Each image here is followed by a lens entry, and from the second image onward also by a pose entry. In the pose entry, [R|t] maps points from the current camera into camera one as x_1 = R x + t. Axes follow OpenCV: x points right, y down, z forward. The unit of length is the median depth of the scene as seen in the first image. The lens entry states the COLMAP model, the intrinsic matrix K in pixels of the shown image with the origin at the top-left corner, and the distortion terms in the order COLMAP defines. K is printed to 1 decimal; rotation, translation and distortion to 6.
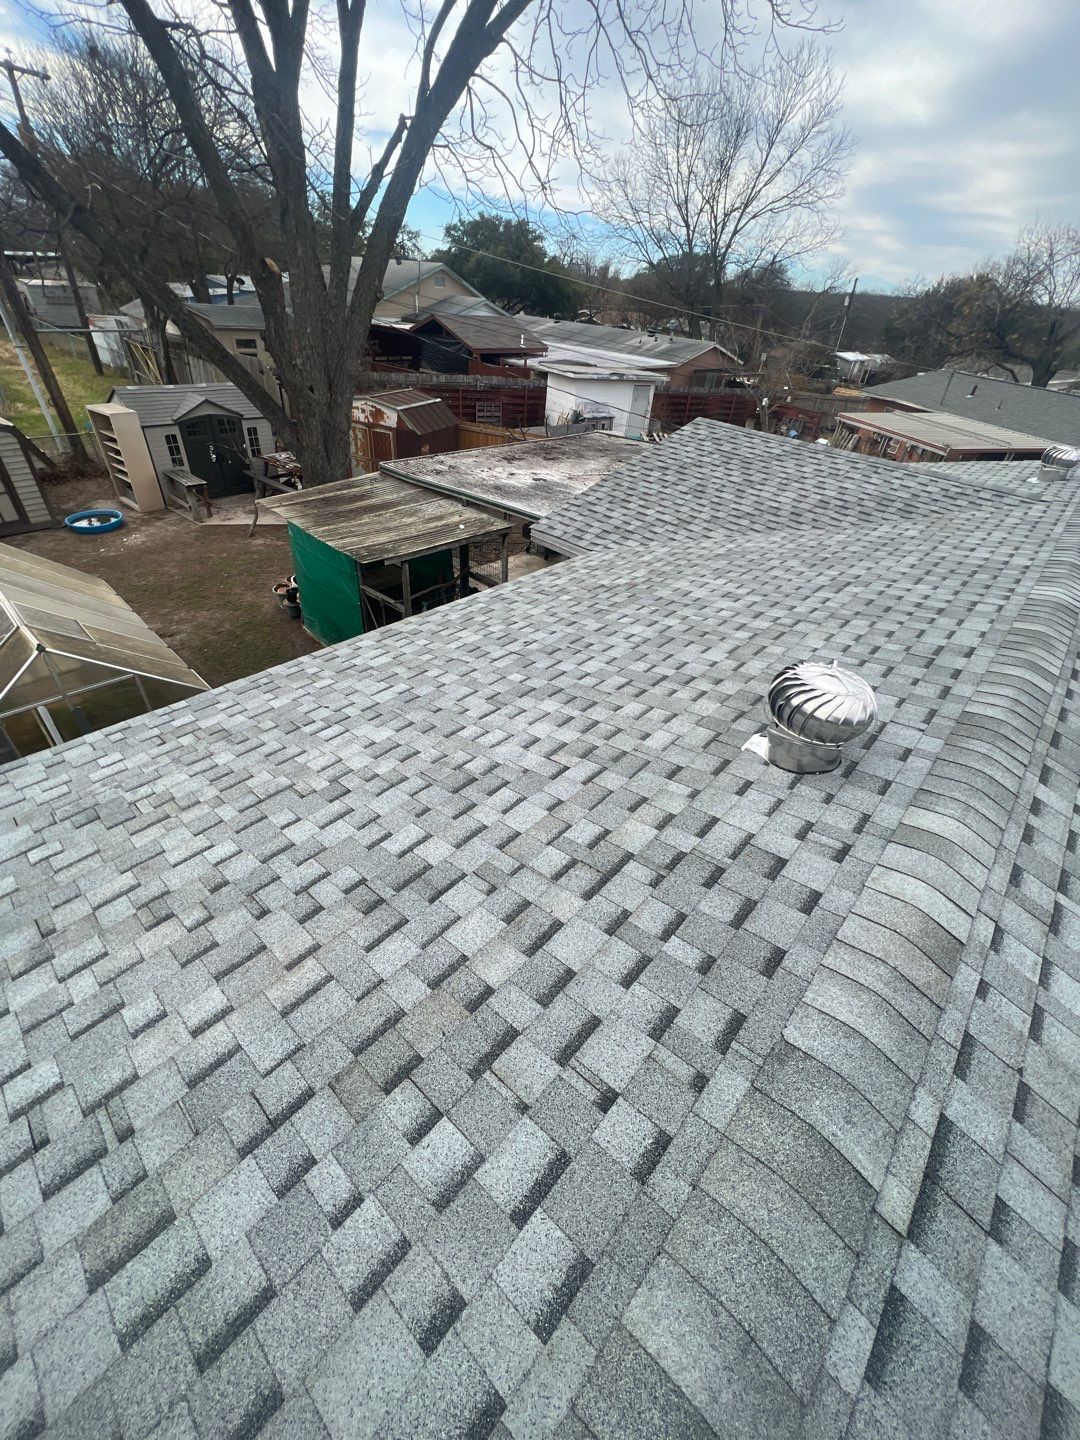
lens RADIAL K [[574.5, 0, 542.5], [0, 574.5, 718.9], [0, 0, 1]] dist [-0.003561, 0.002291]
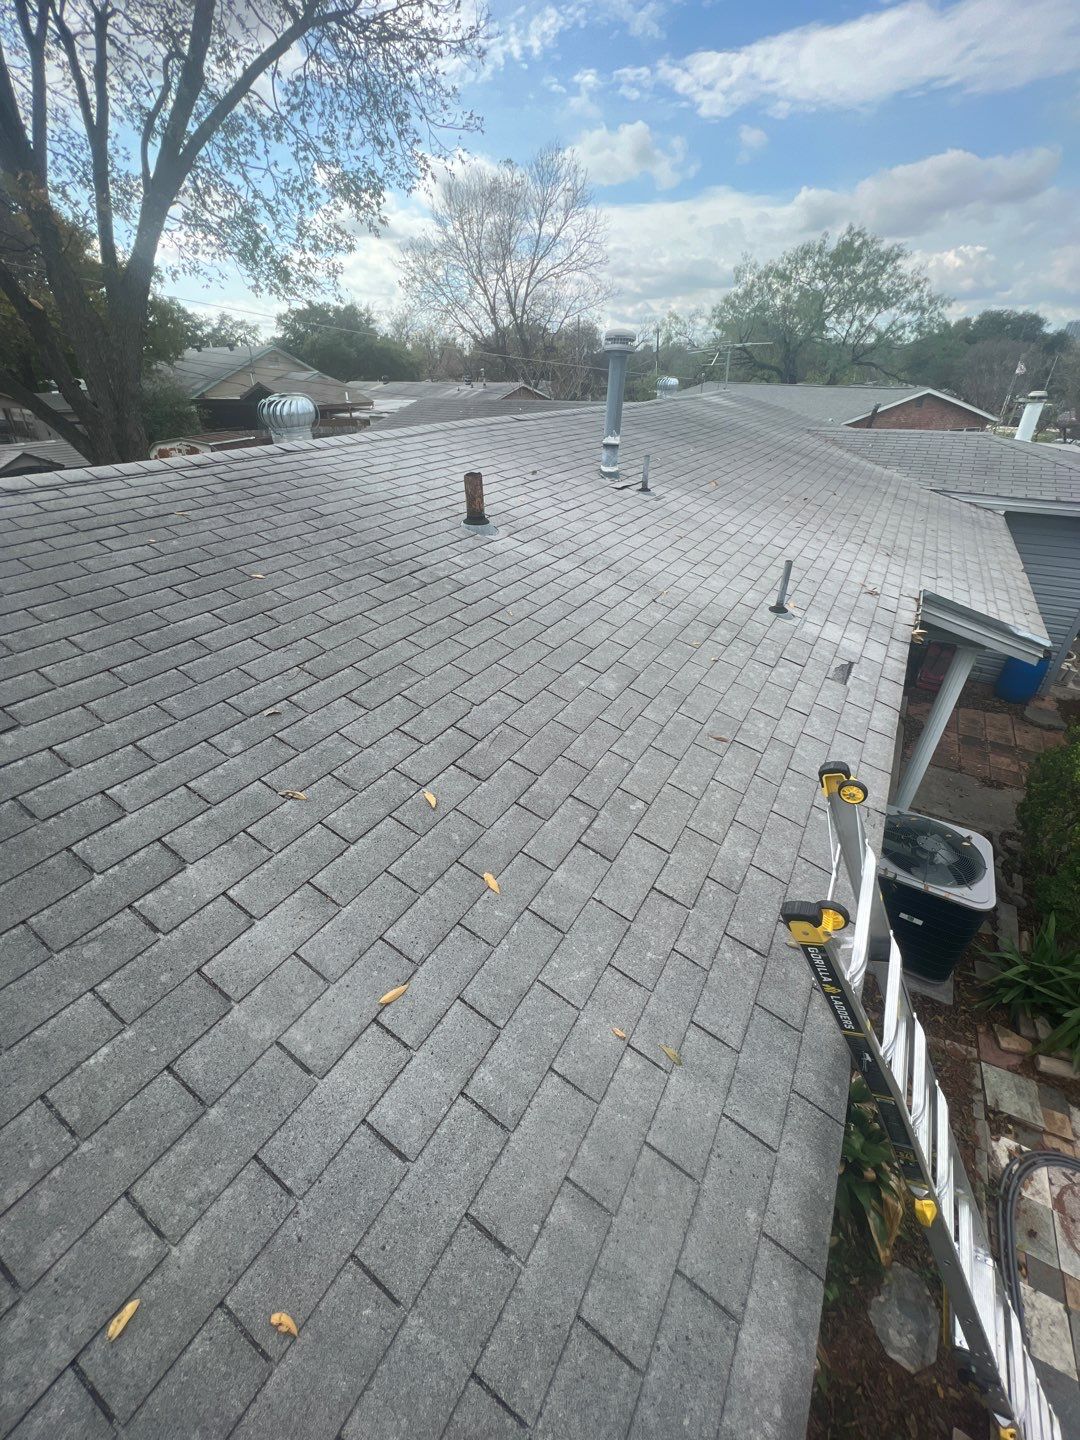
lens RADIAL K [[574.5, 0, 542.5], [0, 574.5, 718.9], [0, 0, 1]] dist [-0.003561, 0.002291]
pose [[0.975455, -0.178138, 0.129436, 0.287827], [0.189397, 0.978592, -0.080533, 0.411860], [-0.112319, 0.103071, 0.988312, -0.283798]]
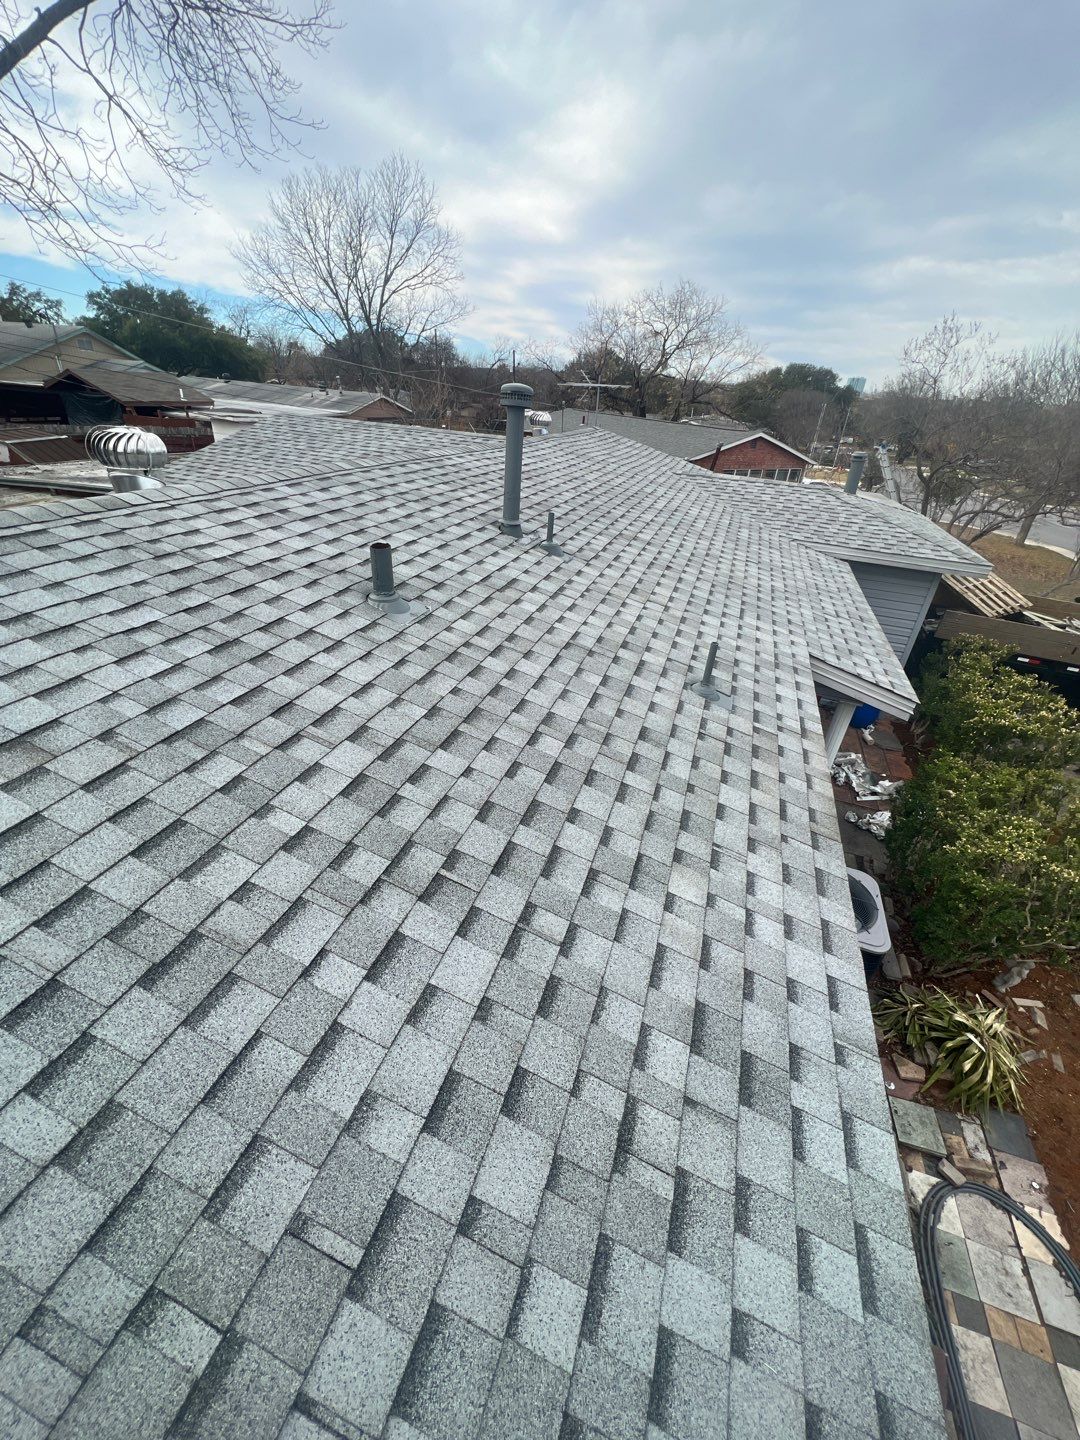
lens RADIAL K [[572.6, 0, 537.6], [0, 572.6, 721.9], [0, 0, 1]] dist [-0.000279, -0.000667]
pose [[0.915922, -0.214672, 0.339120, 0.264502], [0.243989, 0.968697, -0.045773, 0.335414], [-0.318679, 0.124666, 0.939629, -0.237859]]
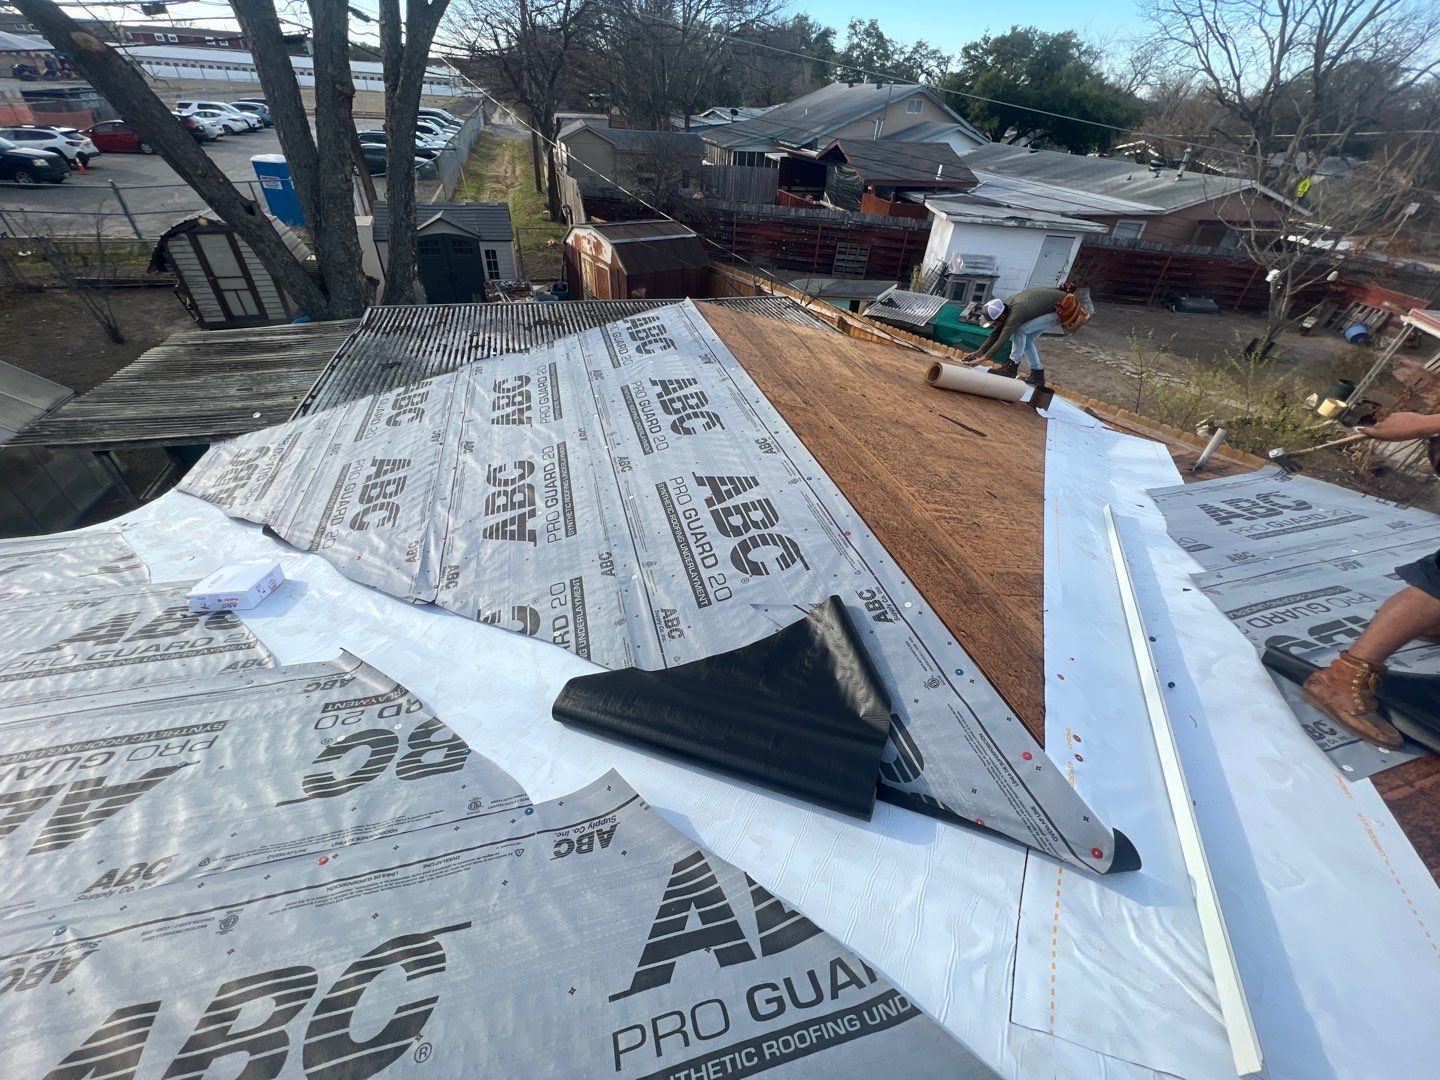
lens RADIAL K [[578.0, 0, 720.0], [0, 578.0, 540.0], [0, 0, 1]] dist [0.000164, -0.000031]
pose [[0.856004, 0.292920, -0.425974, 0.716816], [-0.301070, 0.952299, 0.049840, -0.423169], [0.420254, 0.085585, 0.903361, 0.671240]]
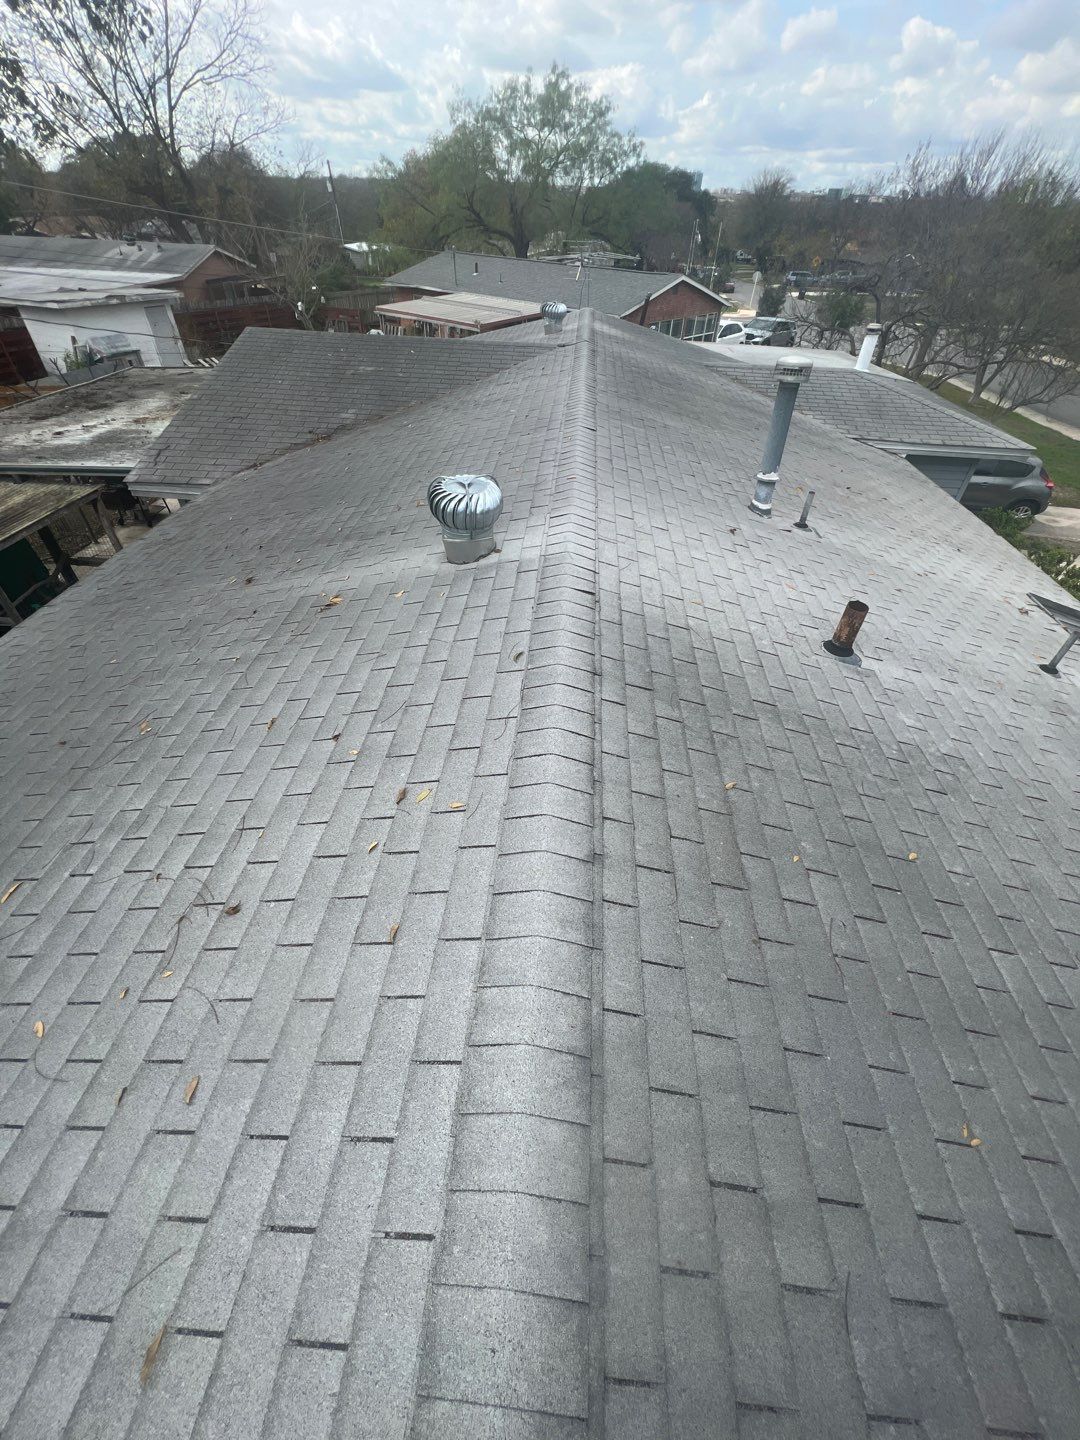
lens RADIAL K [[578.0, 0, 538.5], [0, 578.0, 717.4], [0, 0, 1]] dist [0.000164, -0.000031]
pose [[0.785220, -0.447417, 0.428075, -0.063840], [0.397618, 0.894281, 0.205335, 0.067615], [-0.474690, 0.008977, 0.880107, -0.099114]]
